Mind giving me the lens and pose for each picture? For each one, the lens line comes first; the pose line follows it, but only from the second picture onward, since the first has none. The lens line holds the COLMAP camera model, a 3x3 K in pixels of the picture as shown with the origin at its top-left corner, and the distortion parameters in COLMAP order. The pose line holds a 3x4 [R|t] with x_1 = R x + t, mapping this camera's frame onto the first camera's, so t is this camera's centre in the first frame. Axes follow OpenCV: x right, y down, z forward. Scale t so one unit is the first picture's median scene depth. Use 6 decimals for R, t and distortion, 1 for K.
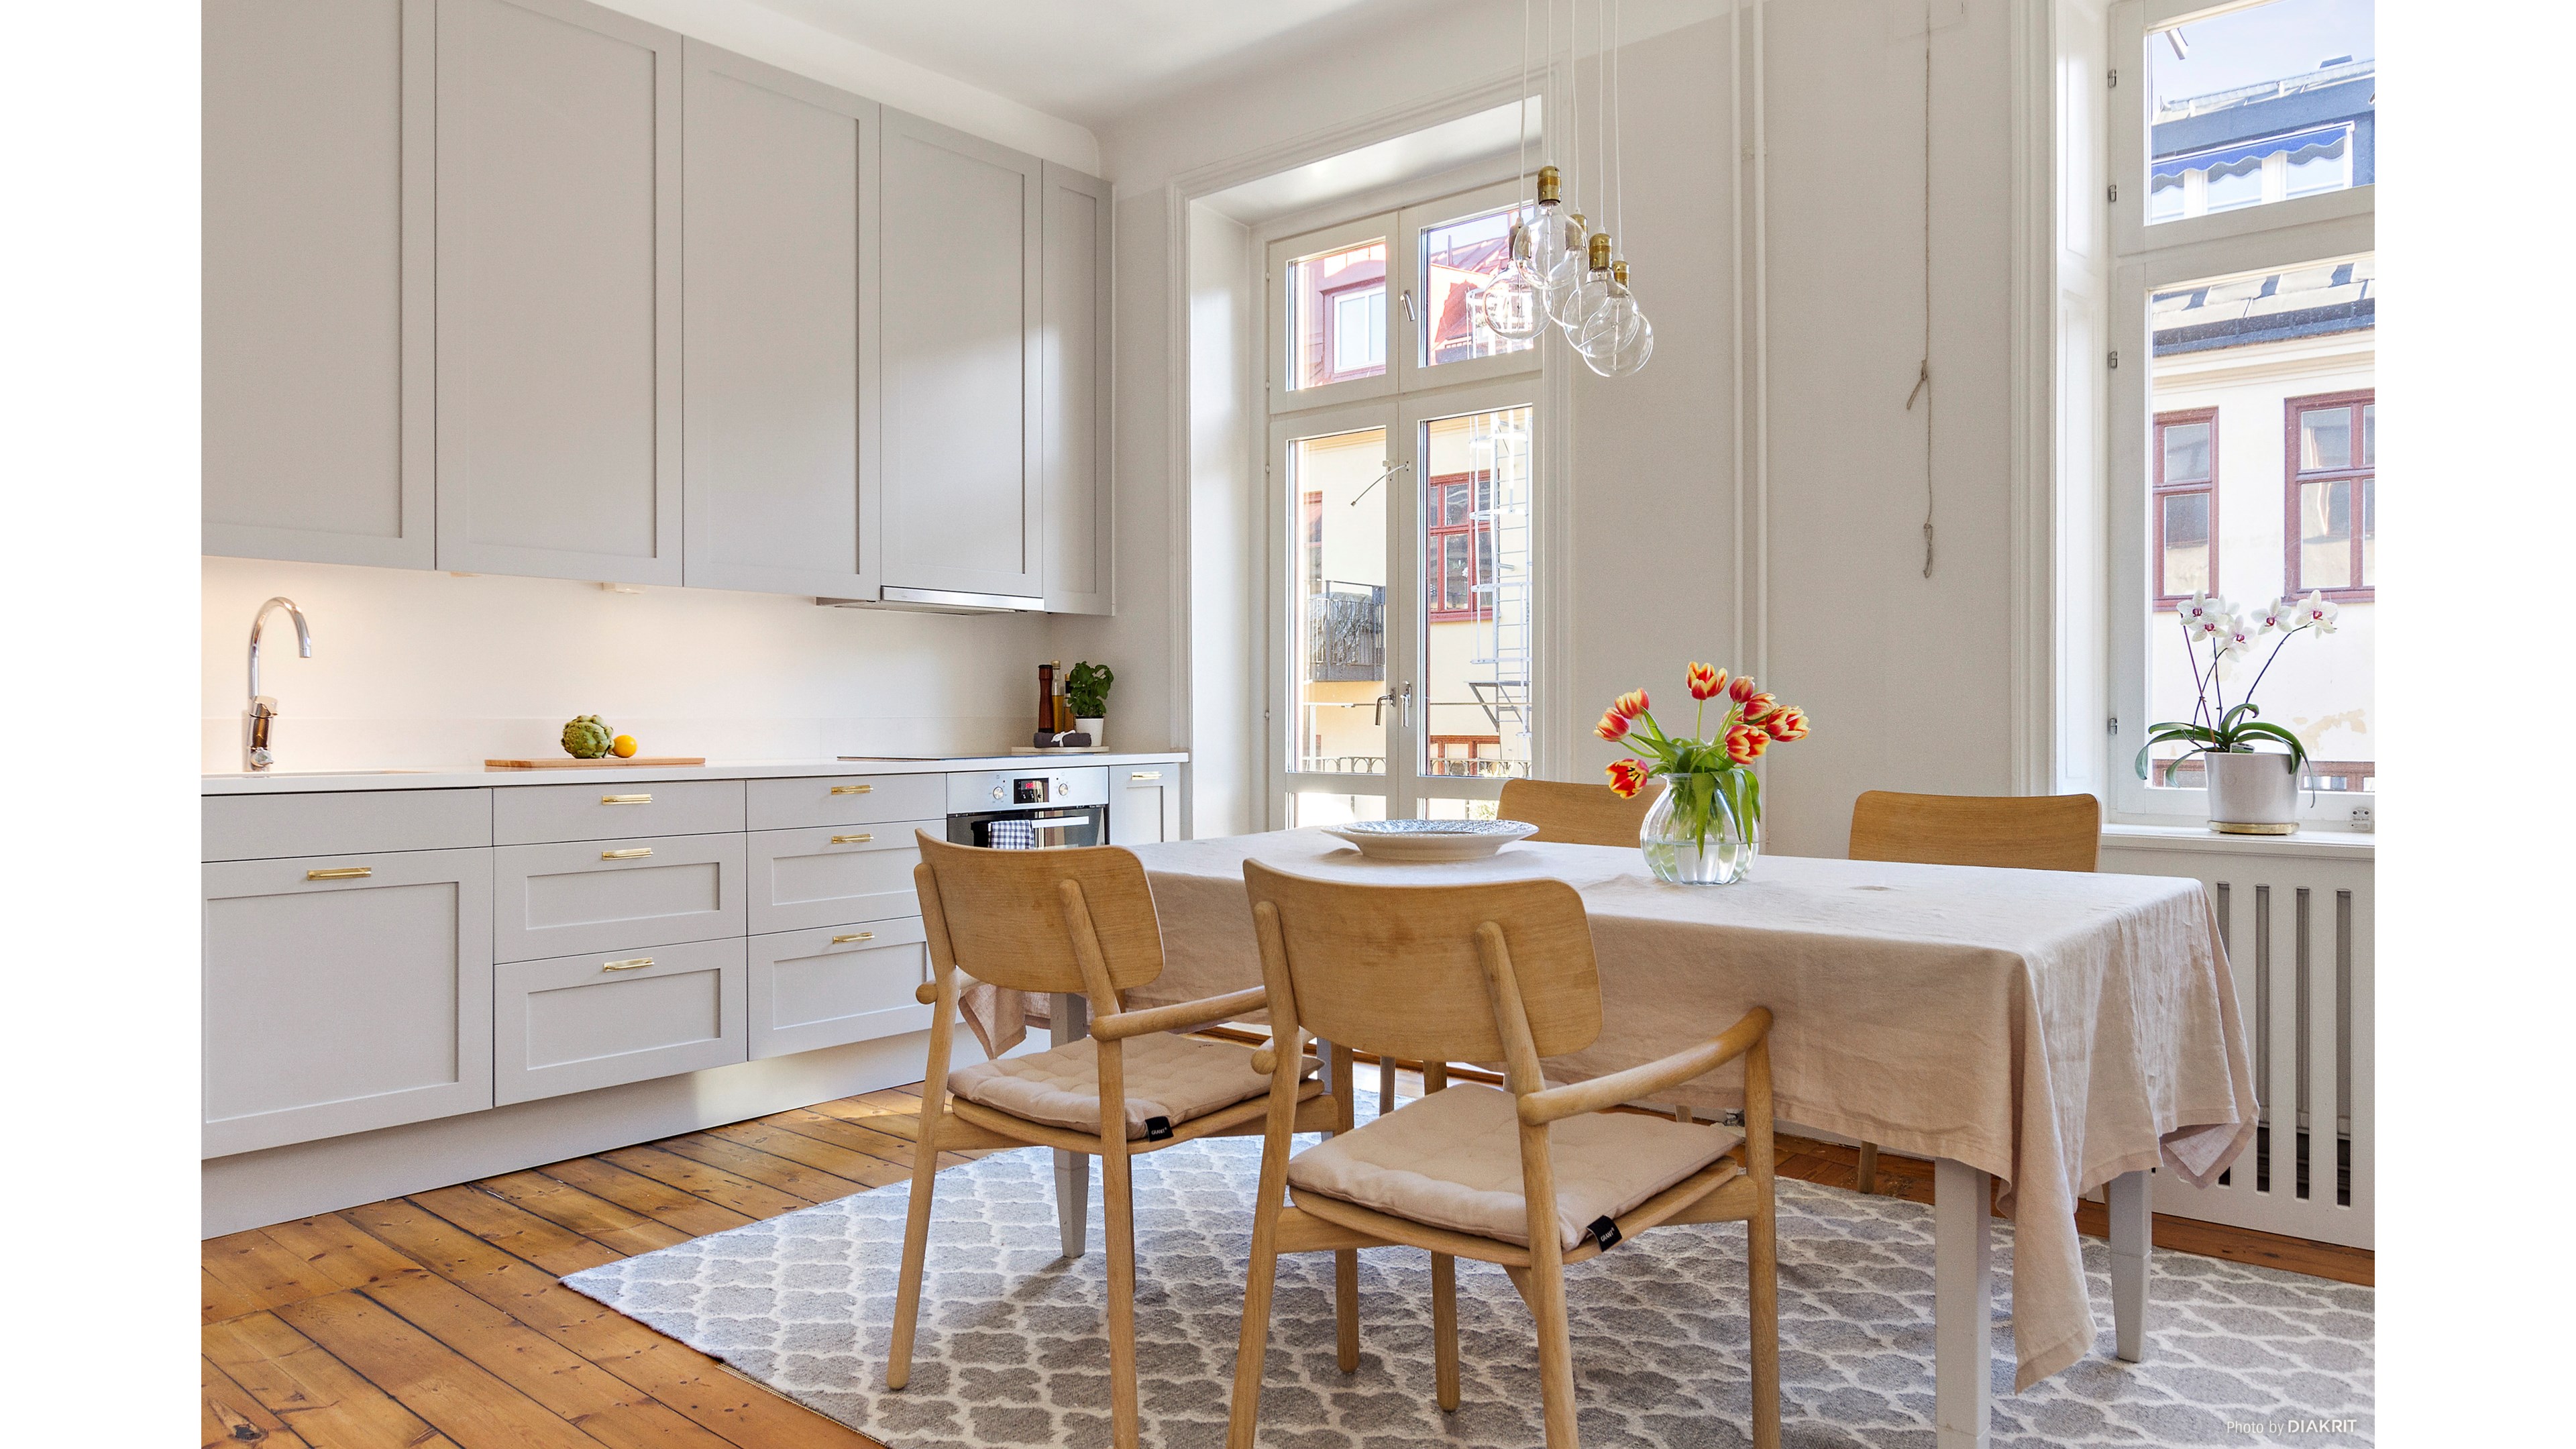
lens RADIAL K [[1520.3, 0, 1288.0], [0, 1520.3, 724.5], [0, 0, 1]] dist [-0.001936, -0.000732]
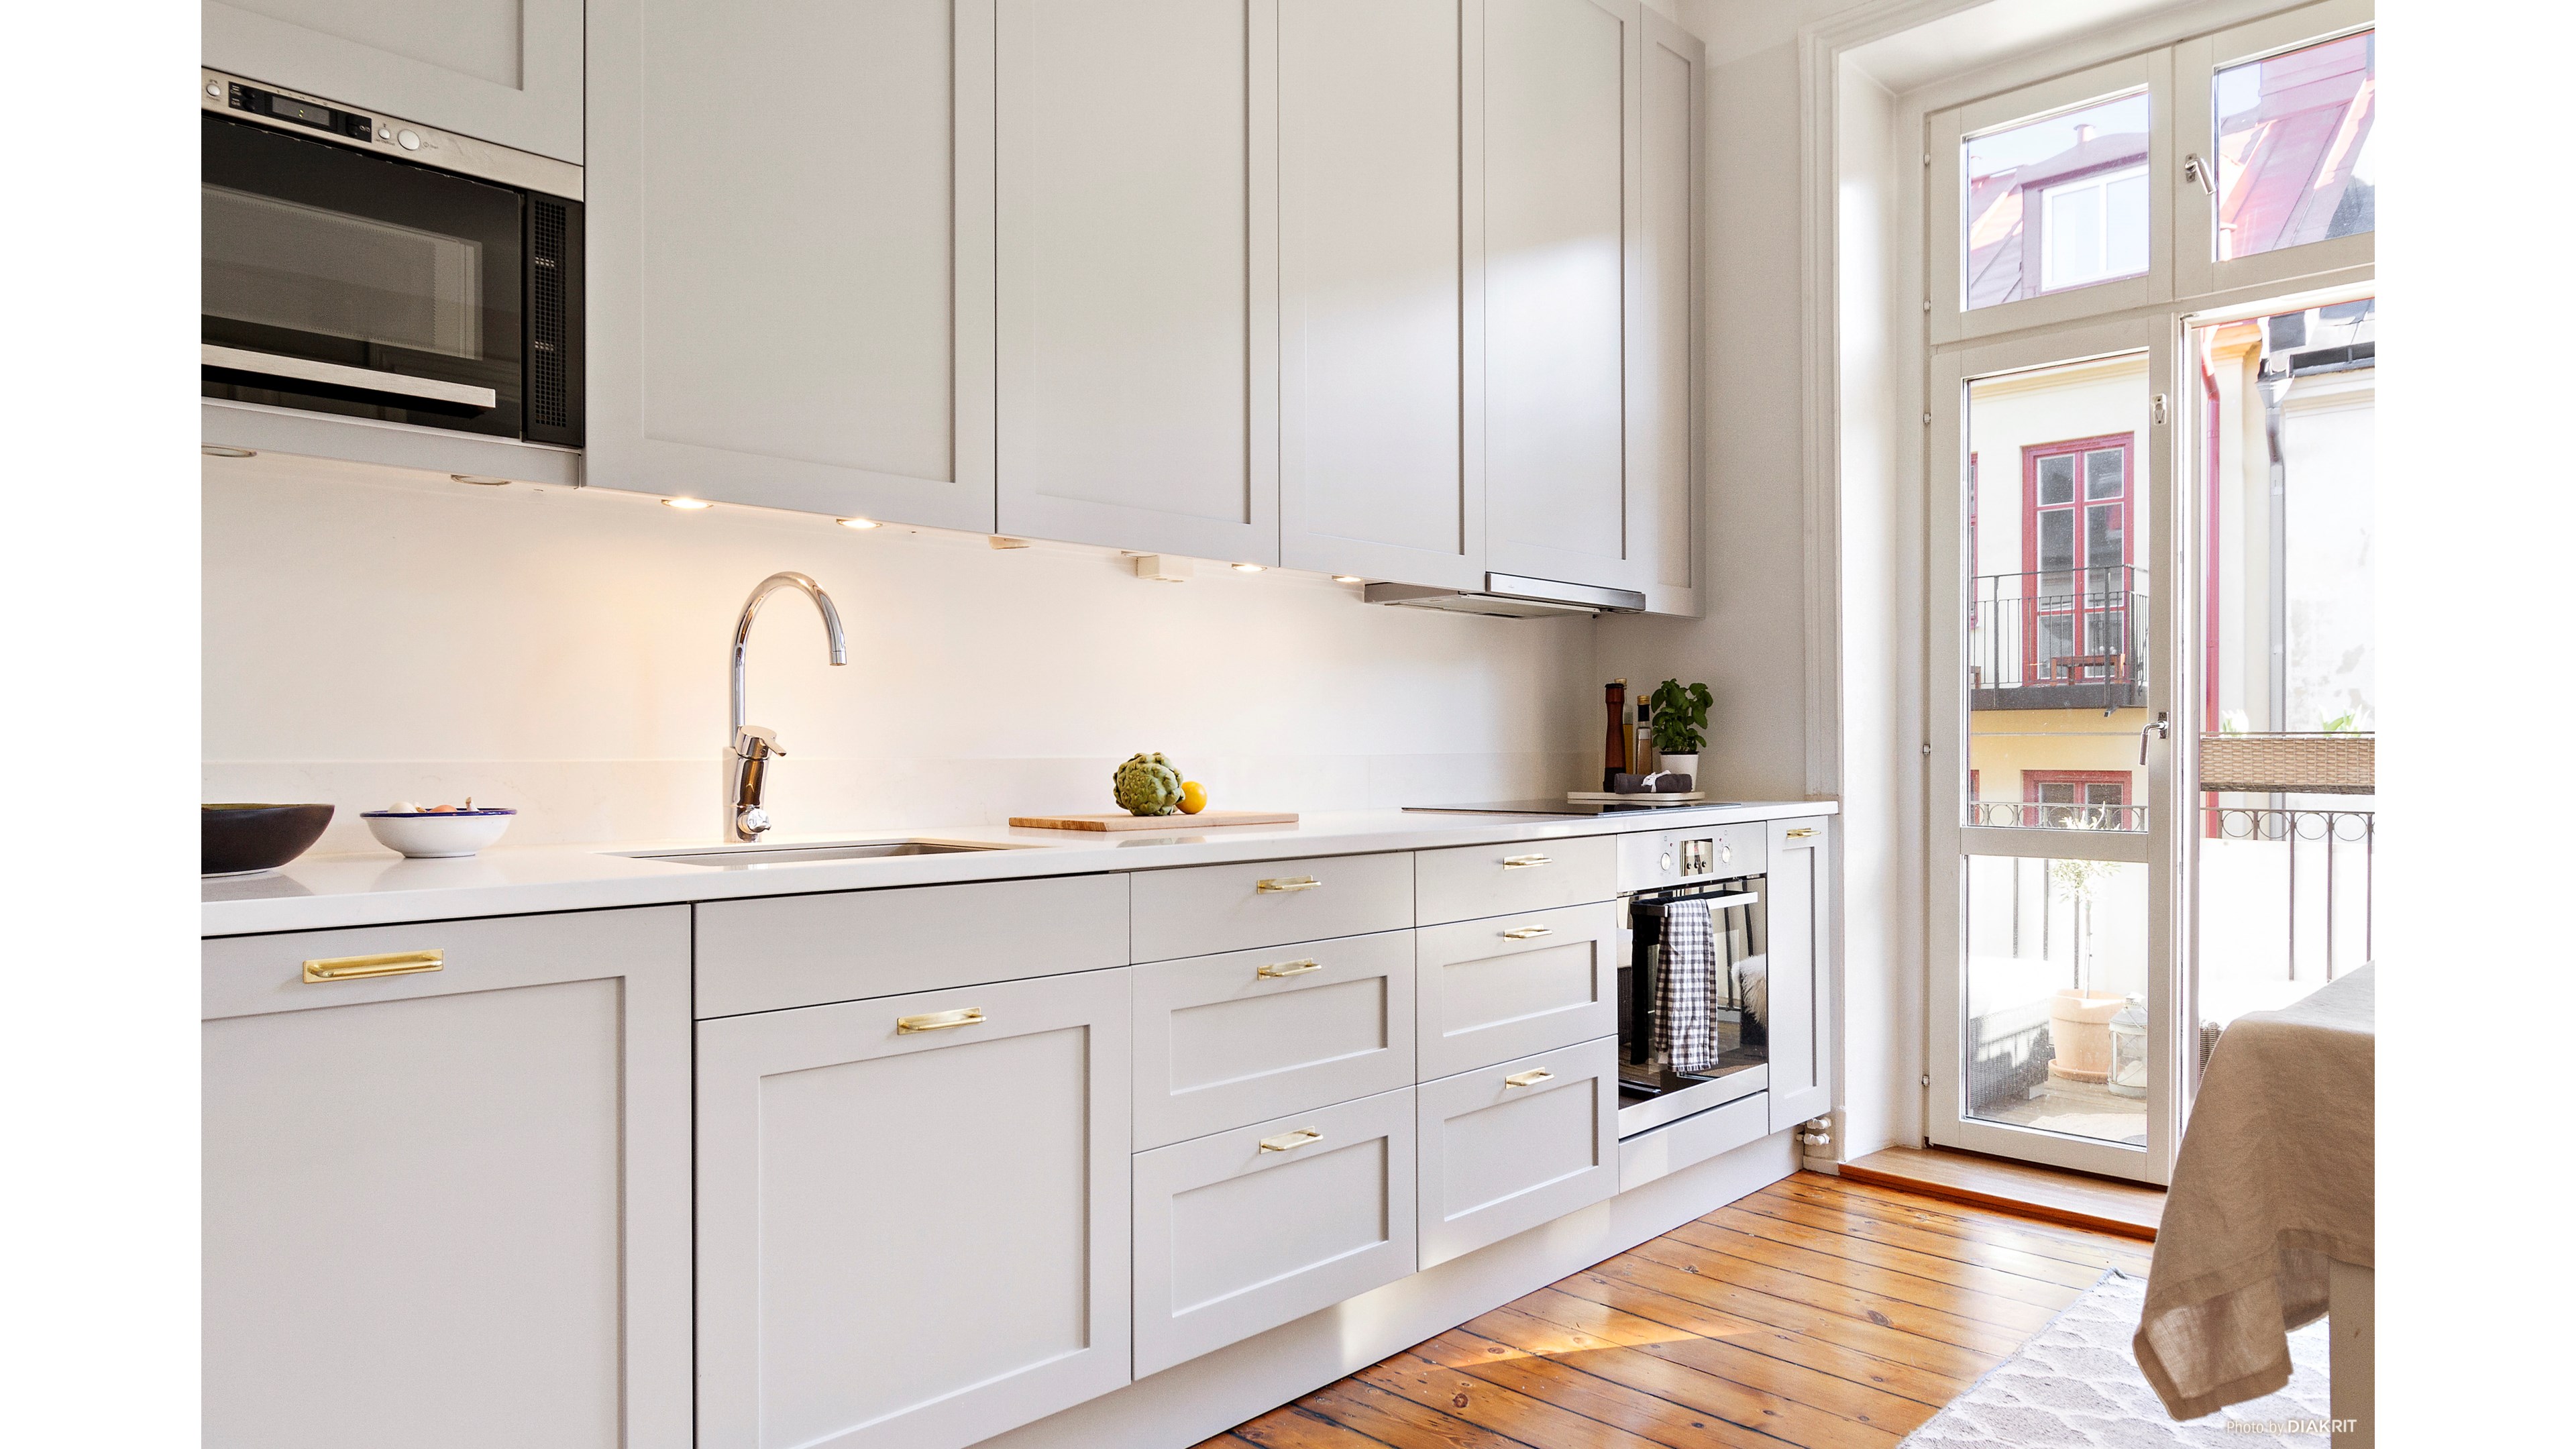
lens RADIAL K [[1458.4, 0, 1294.0], [0, 1458.4, 760.0], [0, 0, 1]] dist [-0.007186, -0.000844]
pose [[0.999107, -0.001426, -0.042228, -0.316071], [0.001533, 0.999996, 0.002509, -0.003651], [0.042224, -0.002571, 0.999105, 0.297269]]
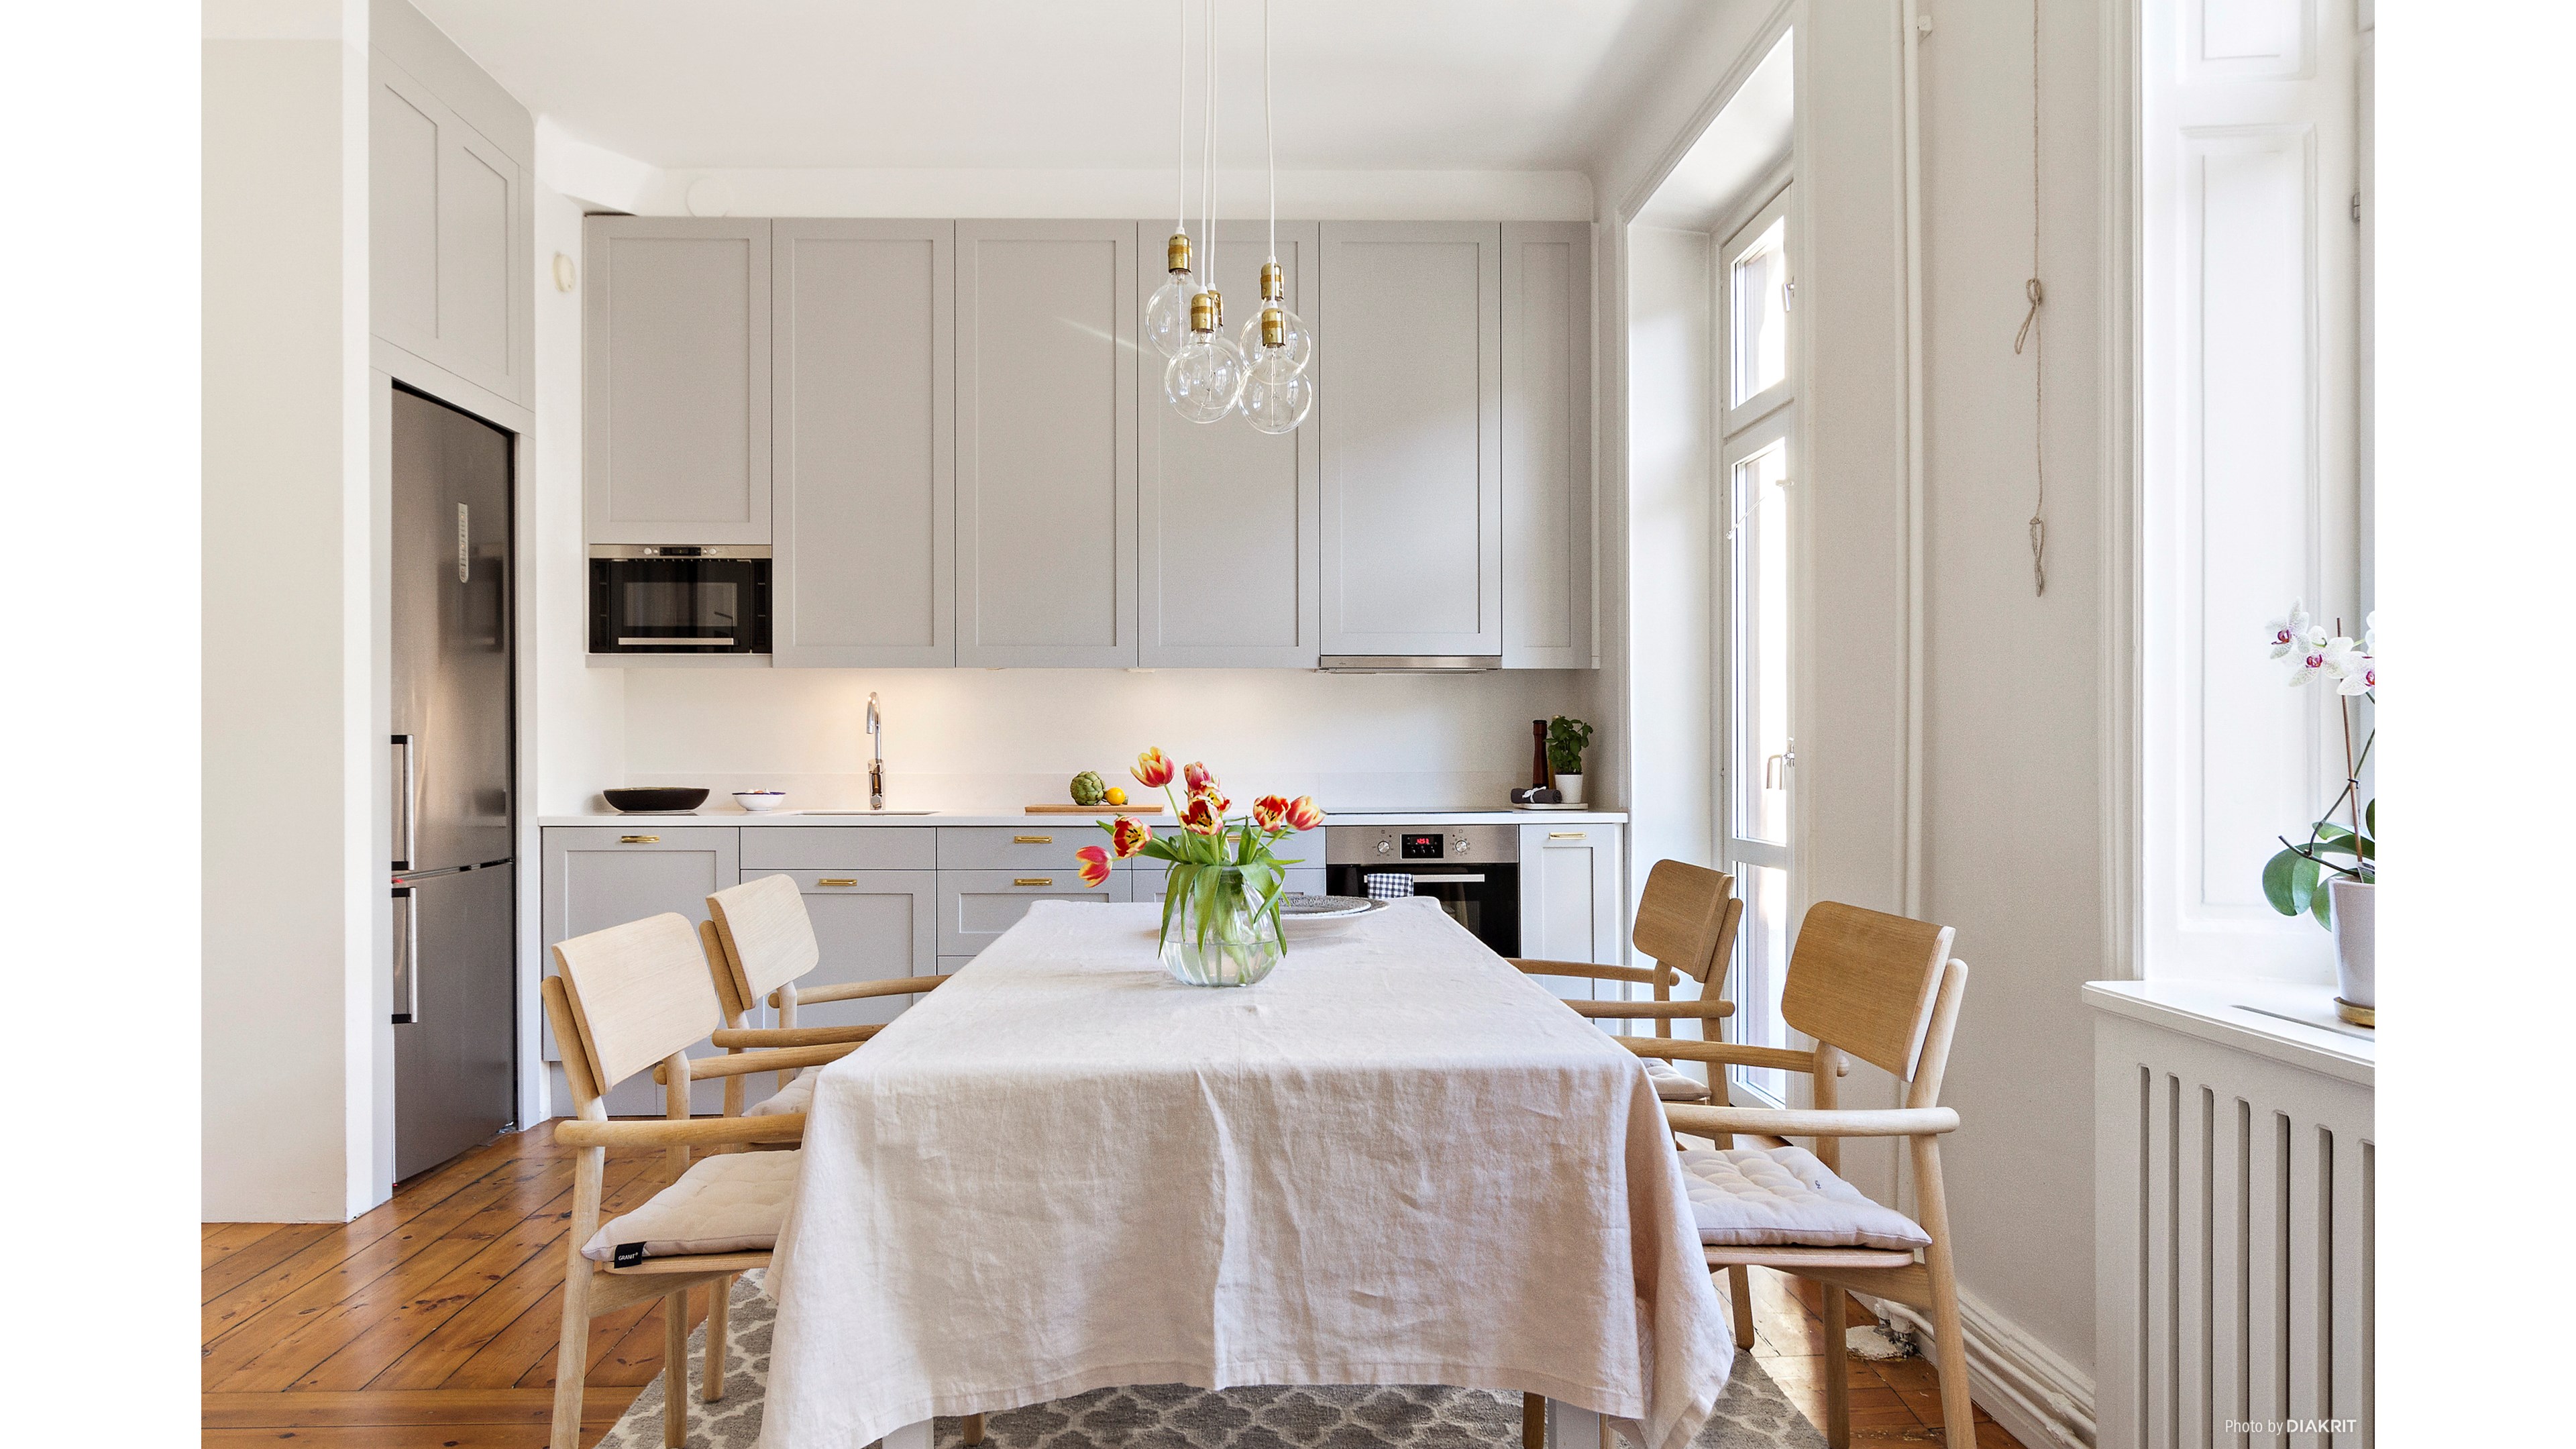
lens RADIAL K [[1552.1, 0, 1297.9], [0, 1552.1, 749.5], [0, 0, 1]] dist [0.001132, 0.001049]
pose [[0.688527, -0.000119, -0.725211, 0.515346], [-0.002661, 0.999993, -0.002690, -0.018294], [0.725206, 0.003782, 0.688522, 0.202275]]
